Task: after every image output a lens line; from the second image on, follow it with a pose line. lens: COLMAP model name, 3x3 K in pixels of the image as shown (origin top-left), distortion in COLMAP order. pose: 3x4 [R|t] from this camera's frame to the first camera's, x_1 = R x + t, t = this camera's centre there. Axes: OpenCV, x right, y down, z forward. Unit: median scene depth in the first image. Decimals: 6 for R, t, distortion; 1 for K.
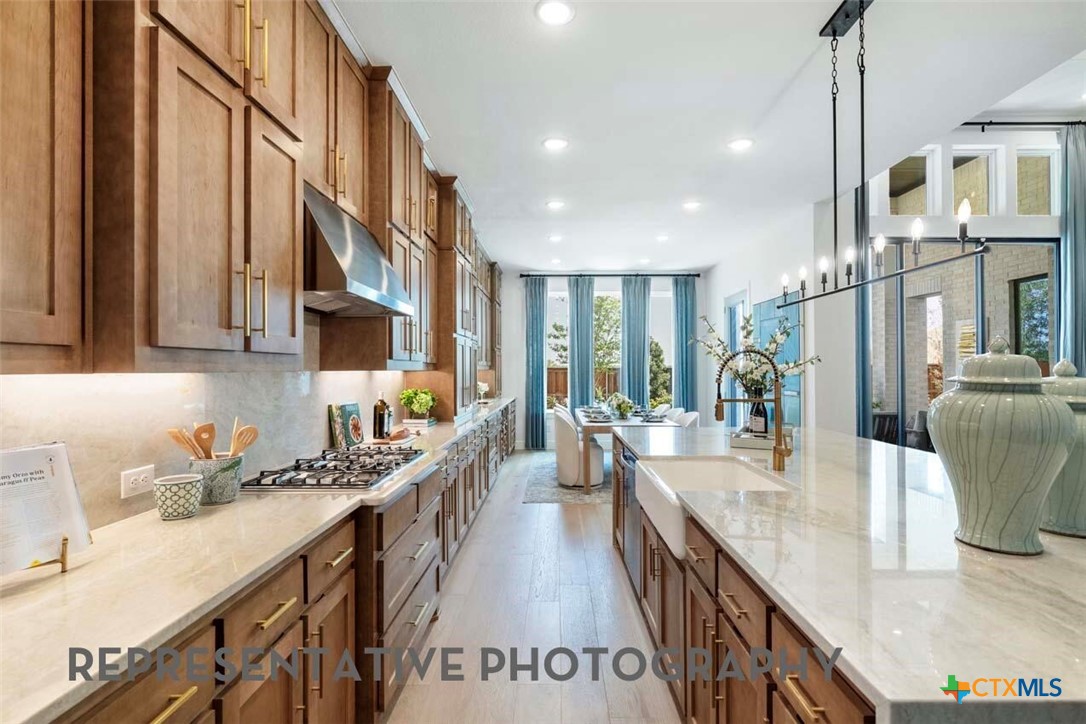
lens RADIAL K [[523.1, 0, 543.0], [0, 523.1, 362.0], [0, 0, 1]] dist [-0.000307, -0.000024]
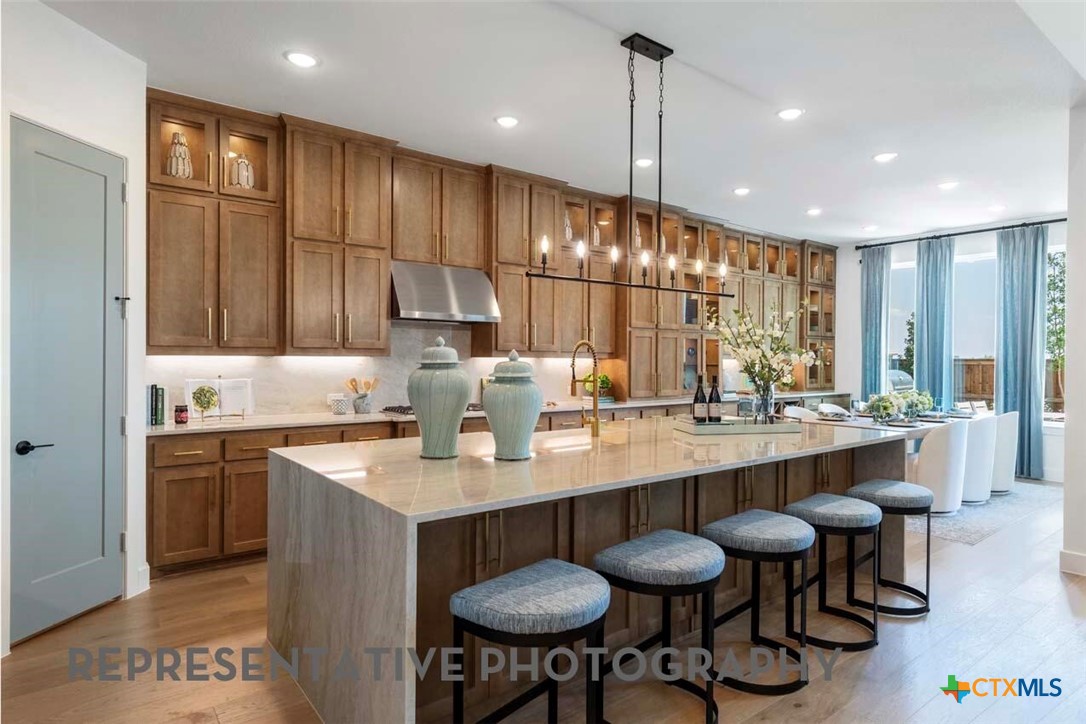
lens RADIAL K [[599.9, 0, 543.0], [0, 599.9, 362.0], [0, 0, 1]] dist [0.045395, 0.000096]
pose [[0.622671, 0.013001, -0.782376, 0.520547], [0.002121, 0.999830, 0.018302, -0.001017], [0.782481, -0.013055, 0.622538, -0.008591]]
